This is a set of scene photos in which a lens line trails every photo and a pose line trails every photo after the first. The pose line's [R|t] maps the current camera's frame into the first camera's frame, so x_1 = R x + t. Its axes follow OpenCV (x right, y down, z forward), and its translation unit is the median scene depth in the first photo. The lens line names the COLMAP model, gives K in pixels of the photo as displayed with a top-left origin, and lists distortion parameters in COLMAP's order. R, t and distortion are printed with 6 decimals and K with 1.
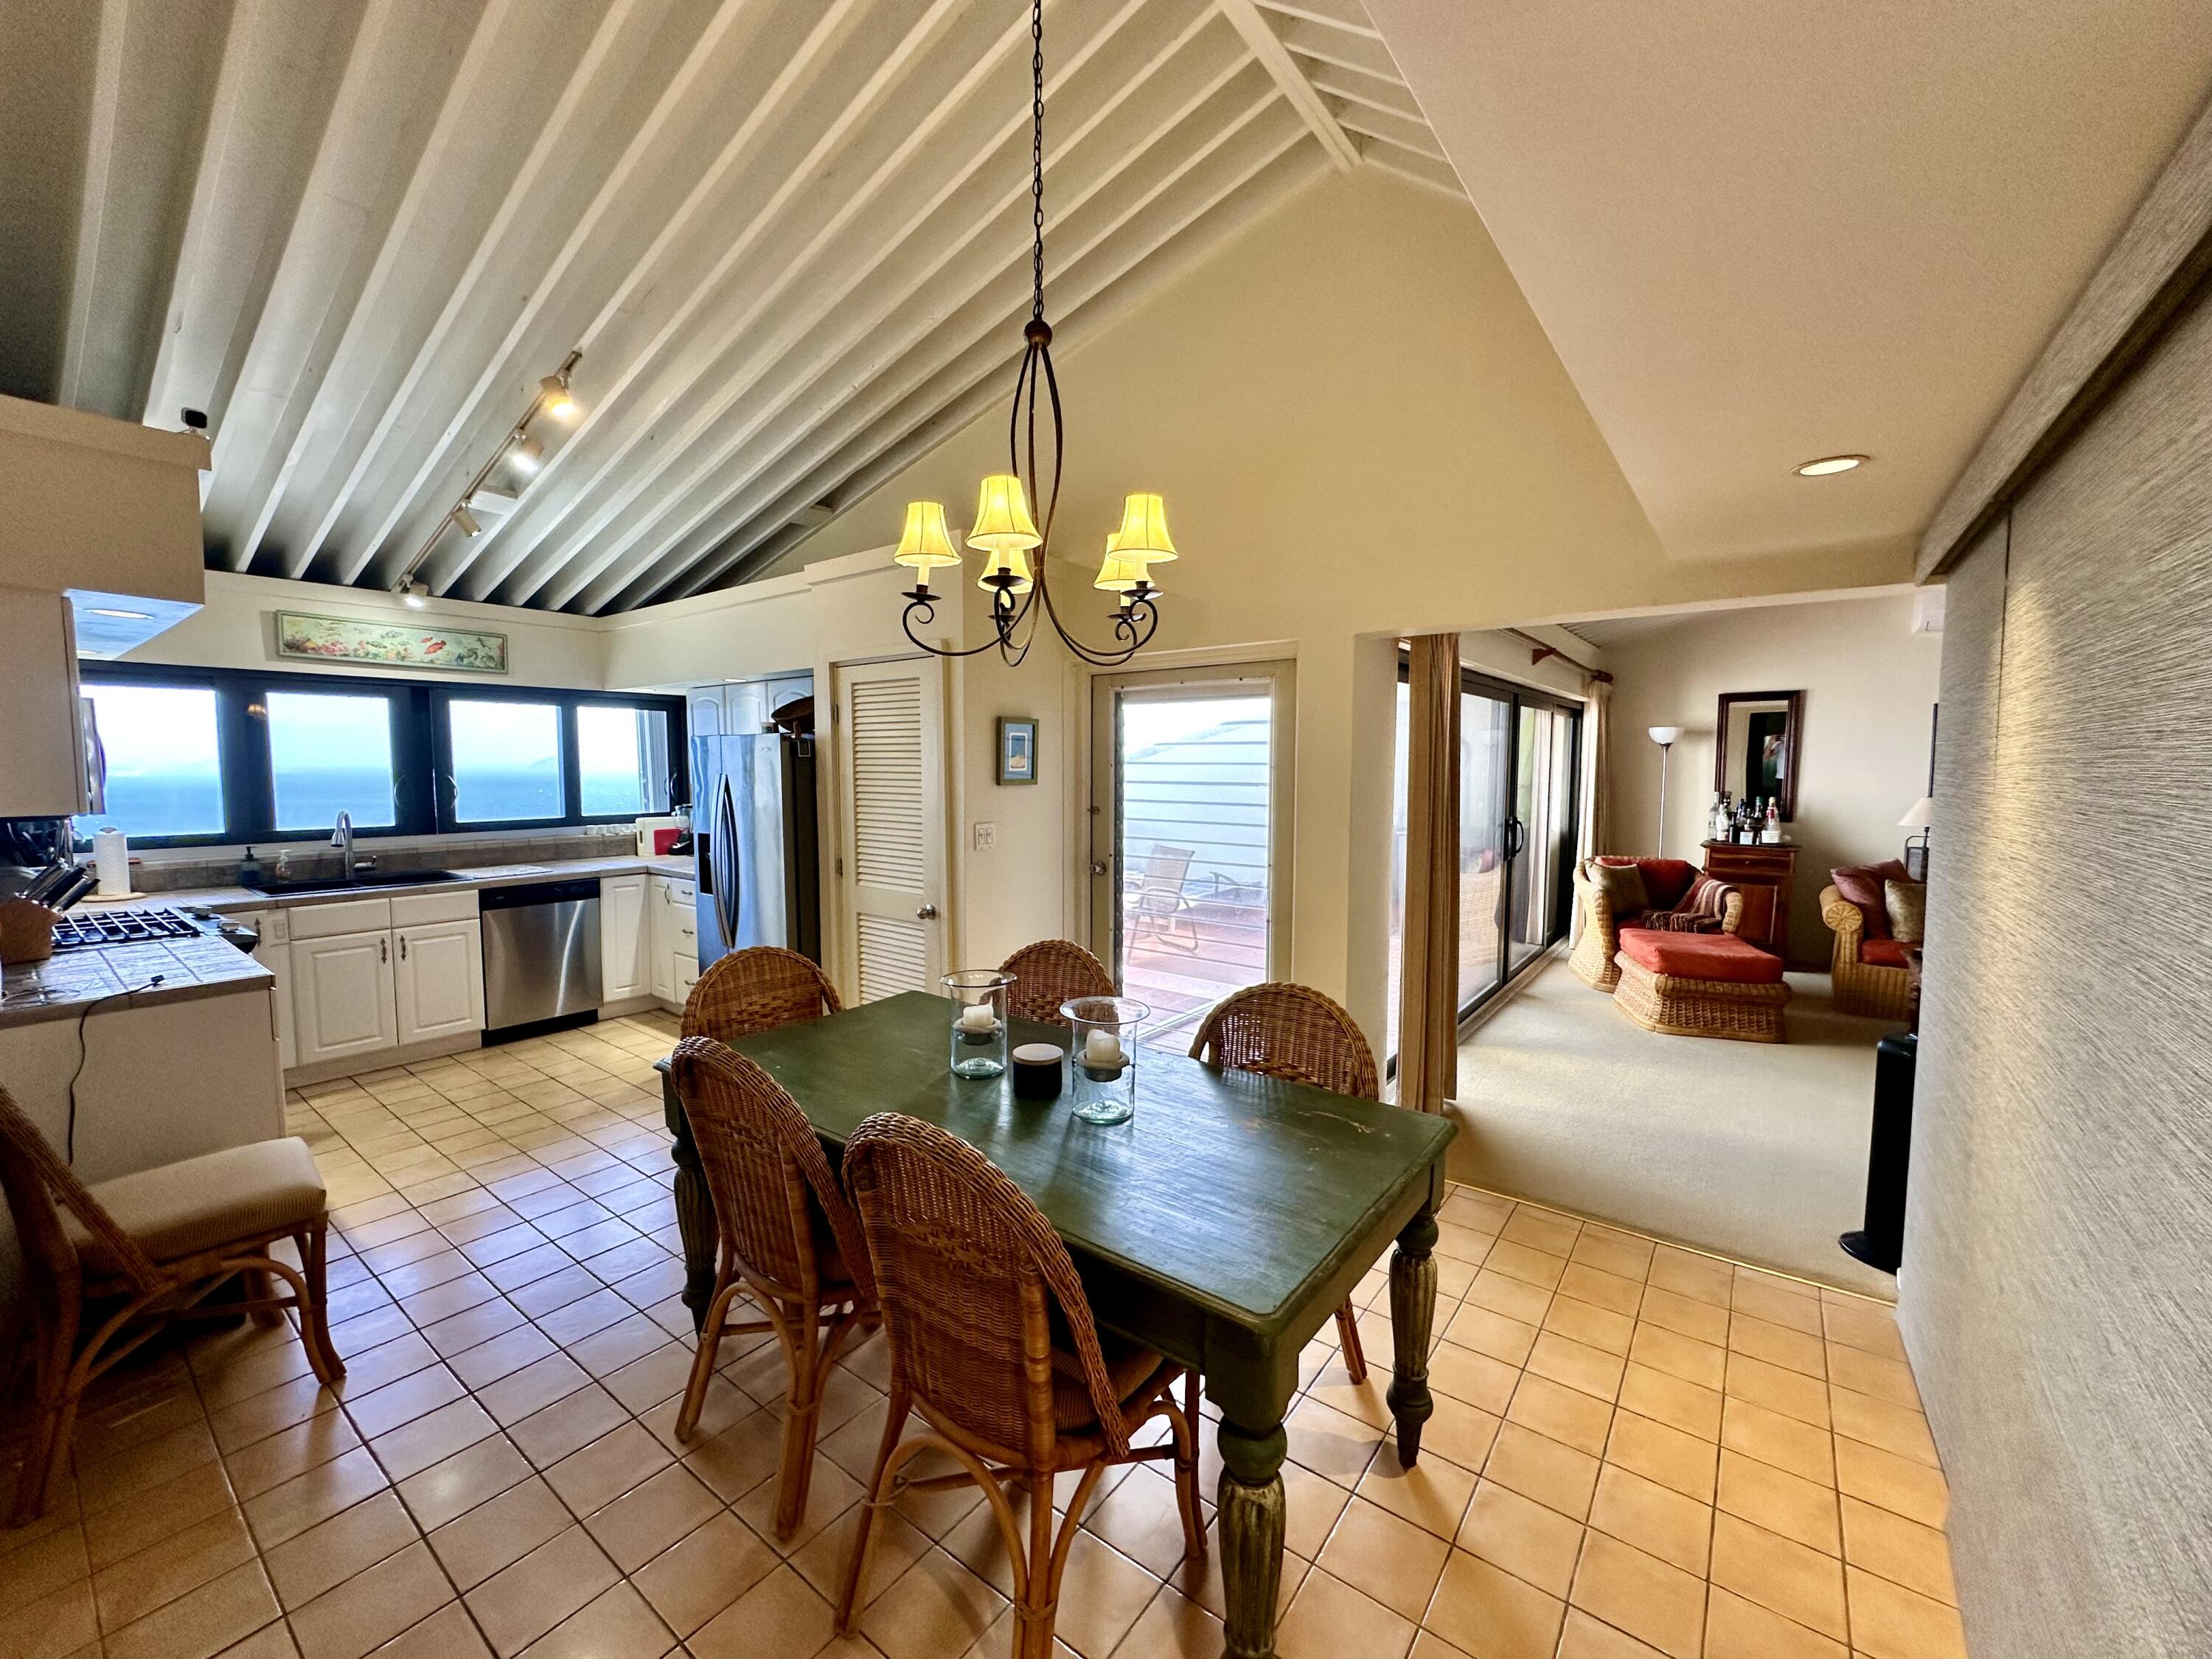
lens RADIAL K [[882.4, 0, 1106.4], [0, 882.4, 827.2], [0, 0, 1]] dist [-0.004120, 0.000026]
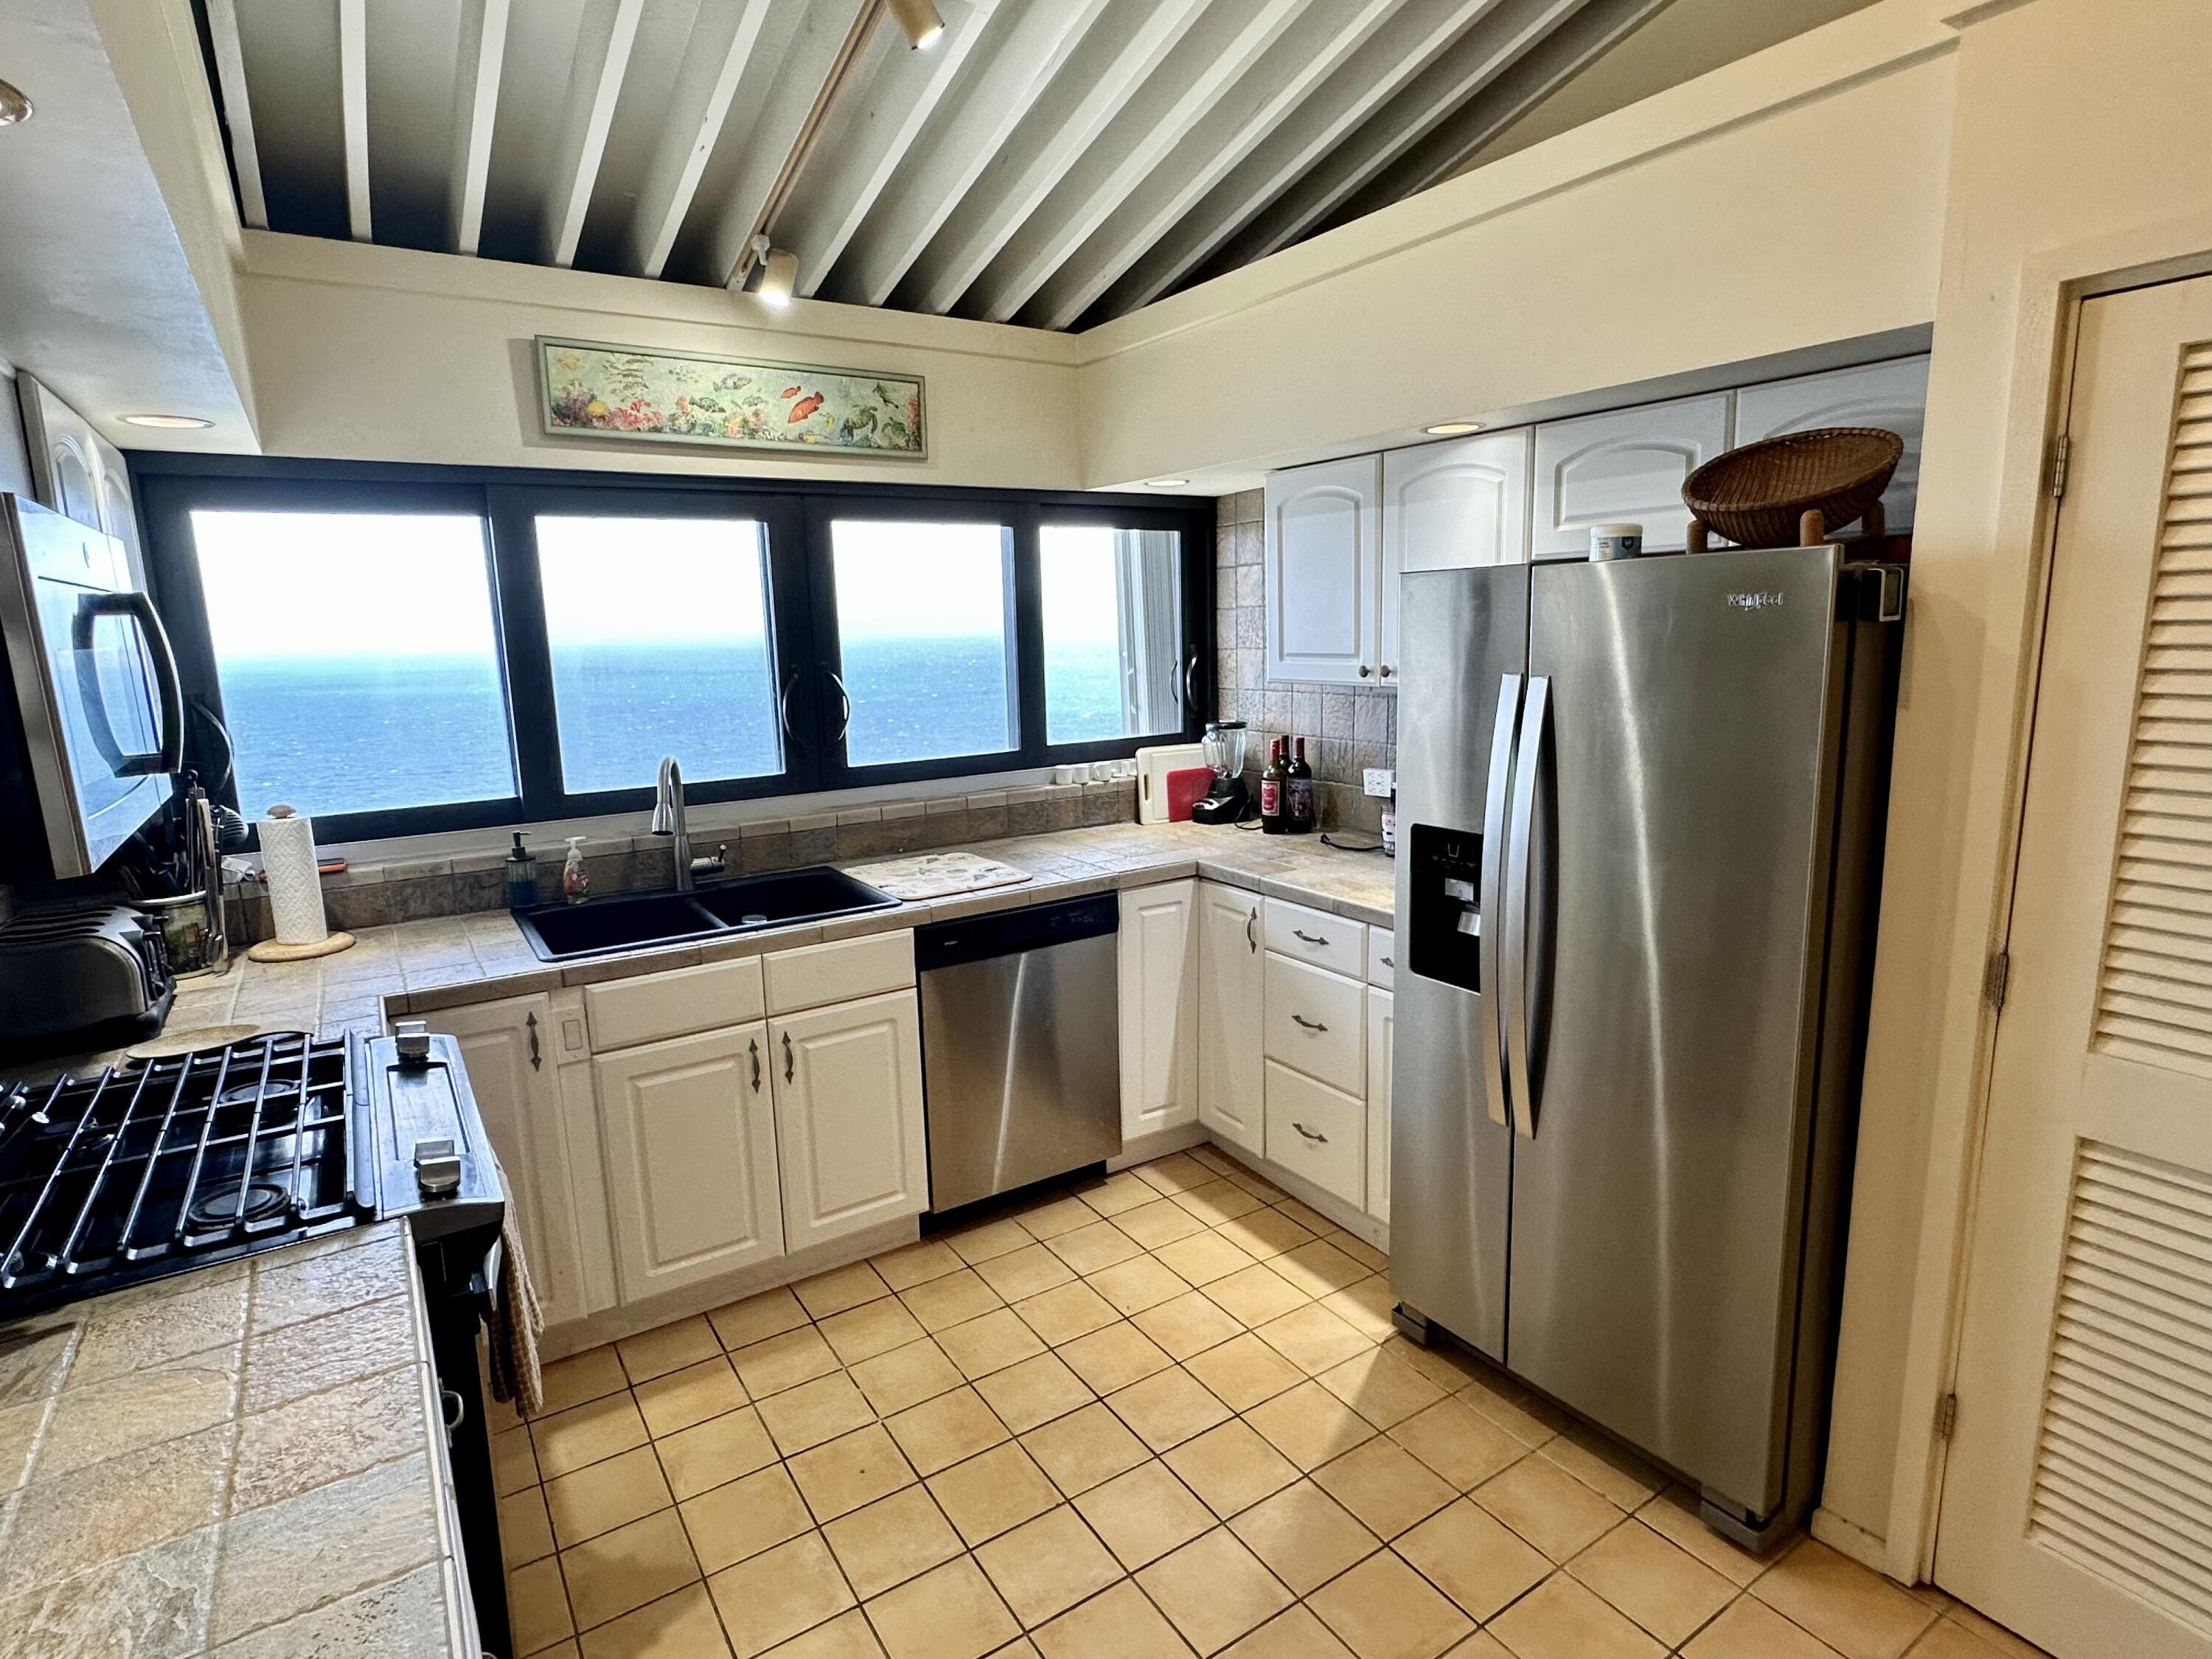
lens RADIAL K [[1174.2, 0, 1095.6], [0, 1174.2, 835.5], [0, 0, 1]] dist [0.004608, 0.001289]
pose [[0.938987, 0.036585, -0.342002, -0.412581], [0.002665, 0.993524, 0.113595, -0.047615], [0.343943, -0.107576, 0.932808, 0.460063]]
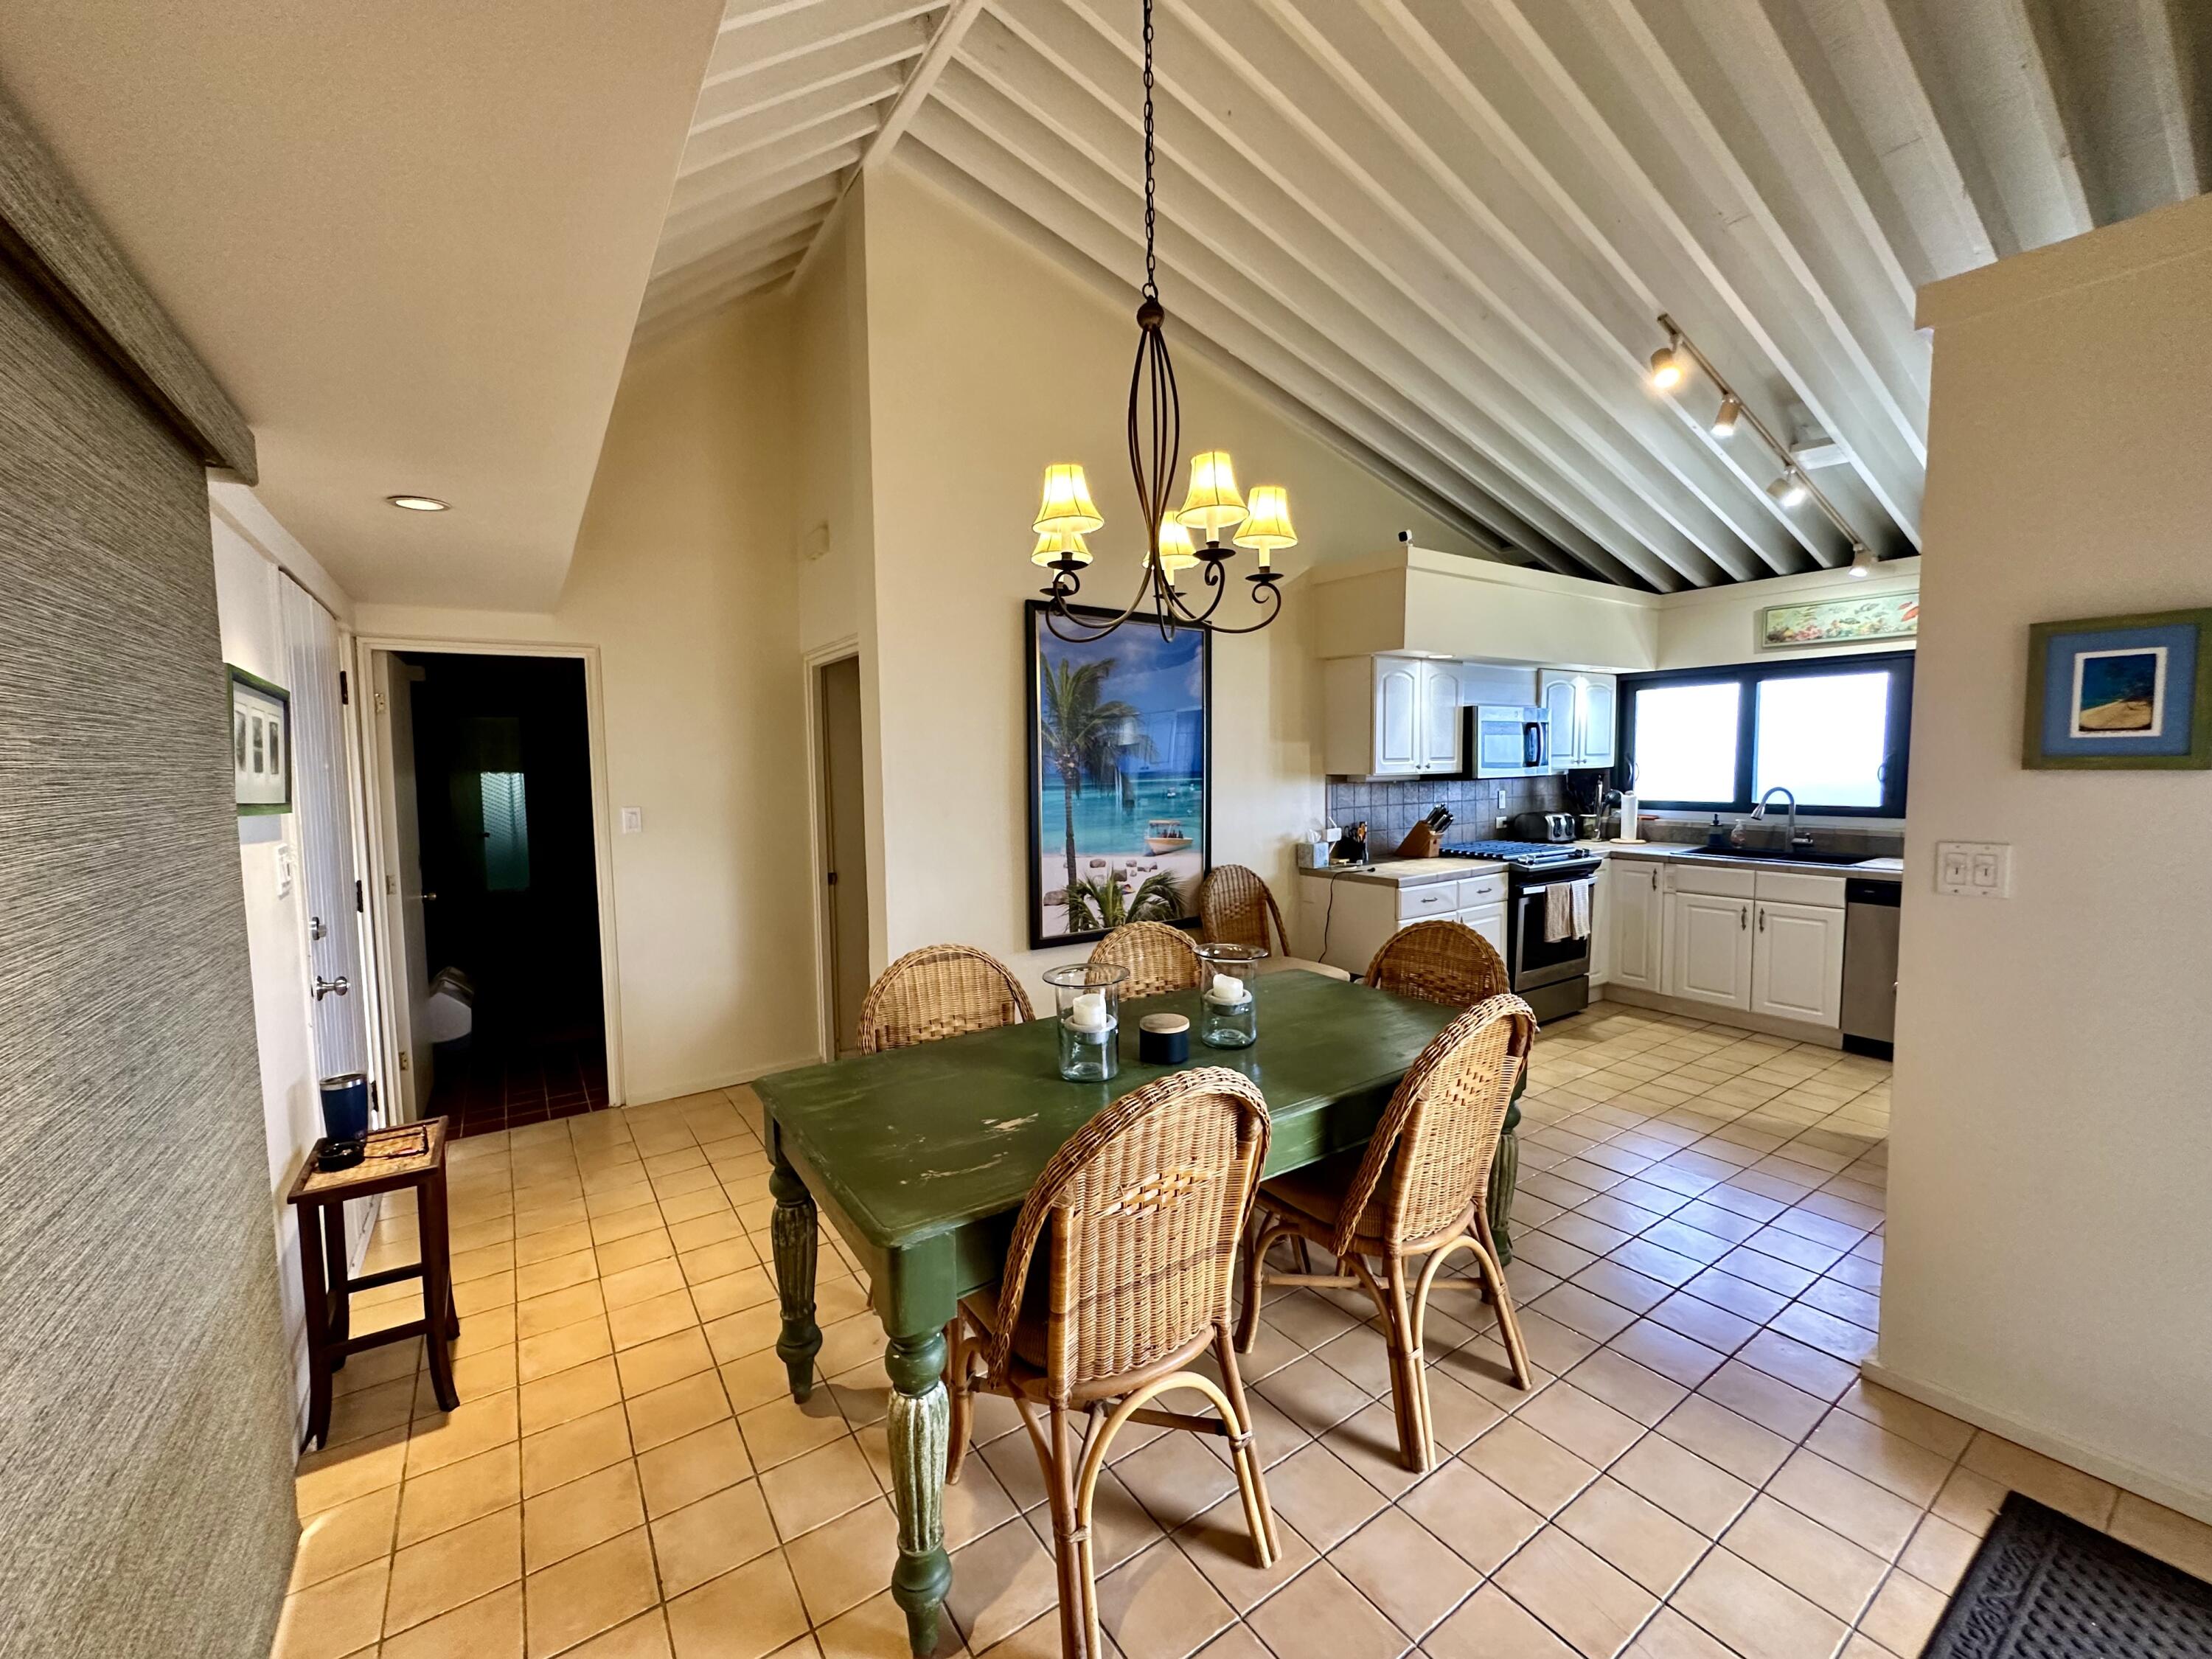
lens RADIAL K [[882.4, 0, 1106.4], [0, 882.4, 827.2], [0, 0, 1]] dist [-0.004120, 0.000026]
pose [[-0.315321, 0.074011, -0.946094, 0.394406], [-0.055633, 0.993798, 0.096284, -0.027232], [0.947353, 0.082994, -0.309248, 0.546761]]
